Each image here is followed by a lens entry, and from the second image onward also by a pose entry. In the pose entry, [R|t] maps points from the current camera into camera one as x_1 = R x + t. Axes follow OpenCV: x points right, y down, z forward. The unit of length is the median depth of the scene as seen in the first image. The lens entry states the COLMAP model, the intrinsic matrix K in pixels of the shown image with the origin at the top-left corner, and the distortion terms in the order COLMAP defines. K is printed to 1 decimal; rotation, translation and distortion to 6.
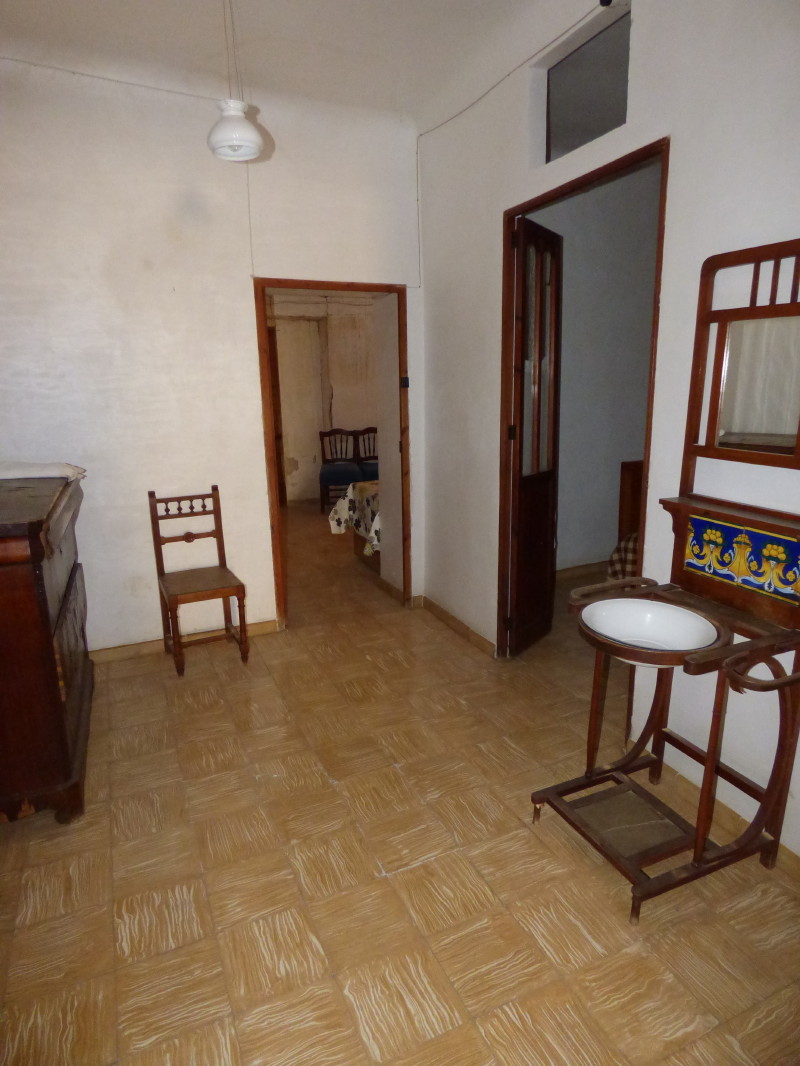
lens RADIAL K [[642.6, 0, 402.1], [0, 642.6, 537.9], [0, 0, 1]] dist [-0.015805, 0.000845]
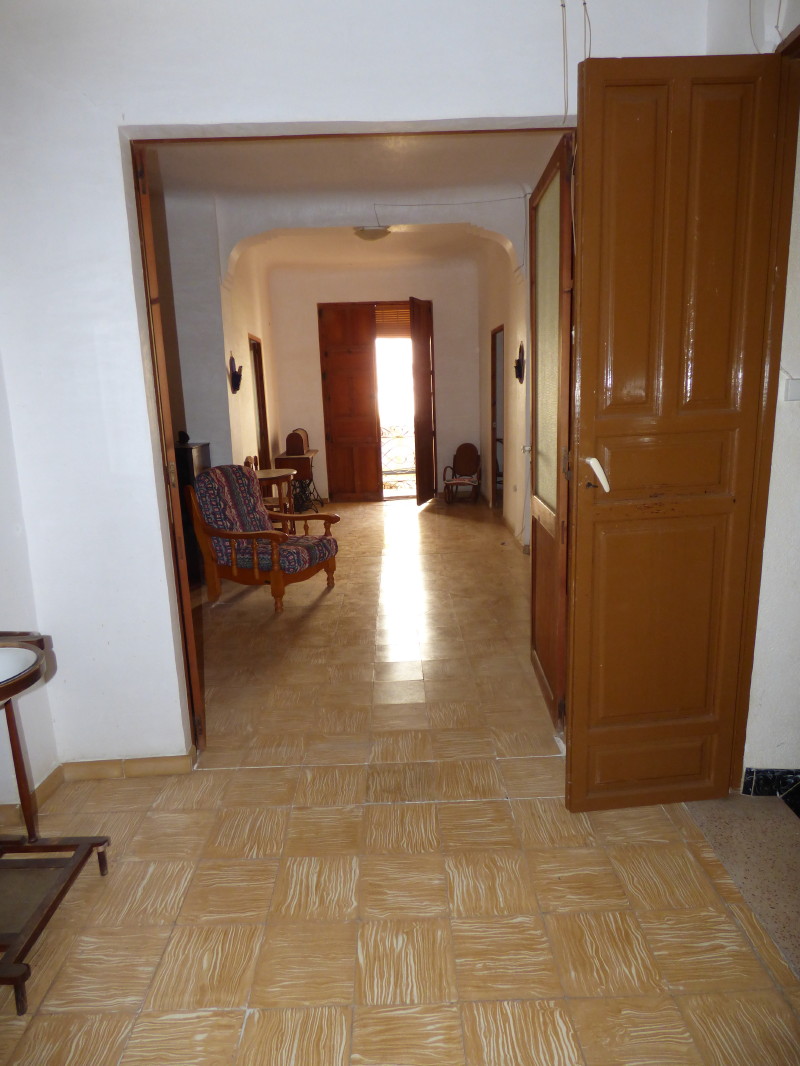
lens RADIAL K [[642.6, 0, 401.5], [0, 642.6, 531.1], [0, 0, 1]] dist [-0.015805, 0.000845]
pose [[-0.915706, -0.039099, 0.399942, -0.549076], [0.144133, 0.897077, 0.417707, -0.335967], [-0.375111, 0.440141, -0.815823, 1.472800]]
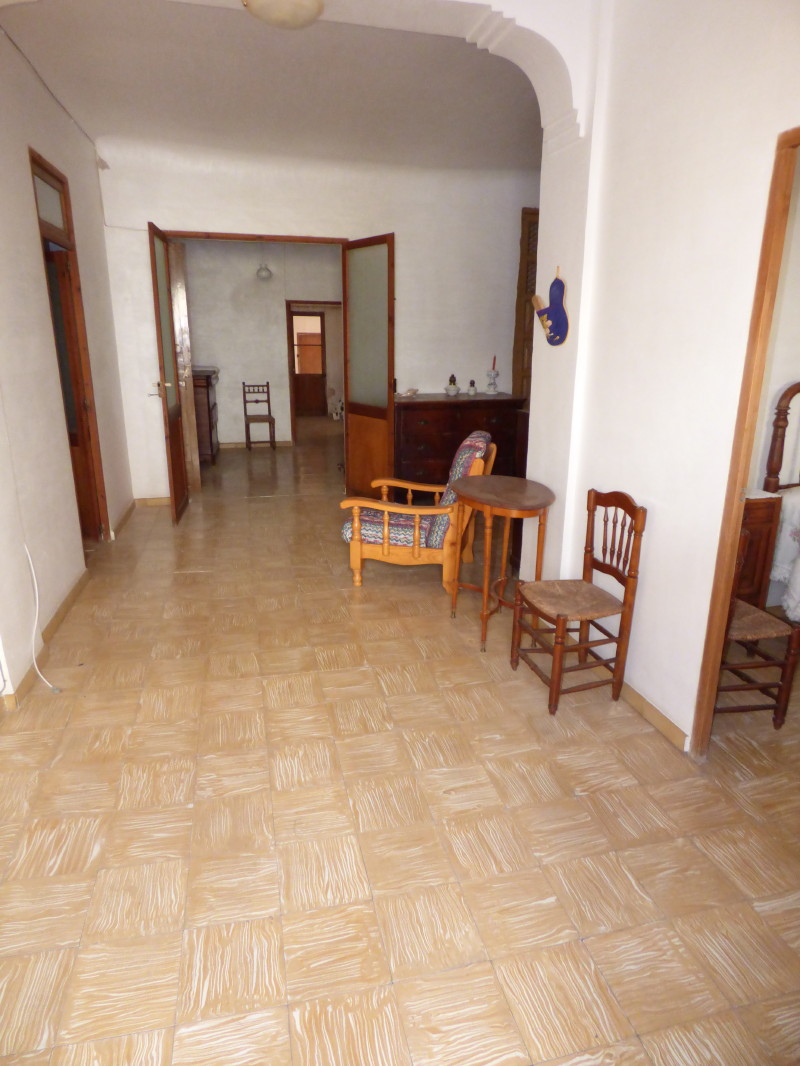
lens RADIAL K [[642.6, 0, 399.2], [0, 642.6, 532.4], [0, 0, 1]] dist [-0.015805, 0.000845]
pose [[0.980213, 0.072574, -0.184163, 0.899686], [-0.066509, 0.997027, 0.038904, 0.467113], [0.186439, -0.025886, 0.982125, -1.747562]]
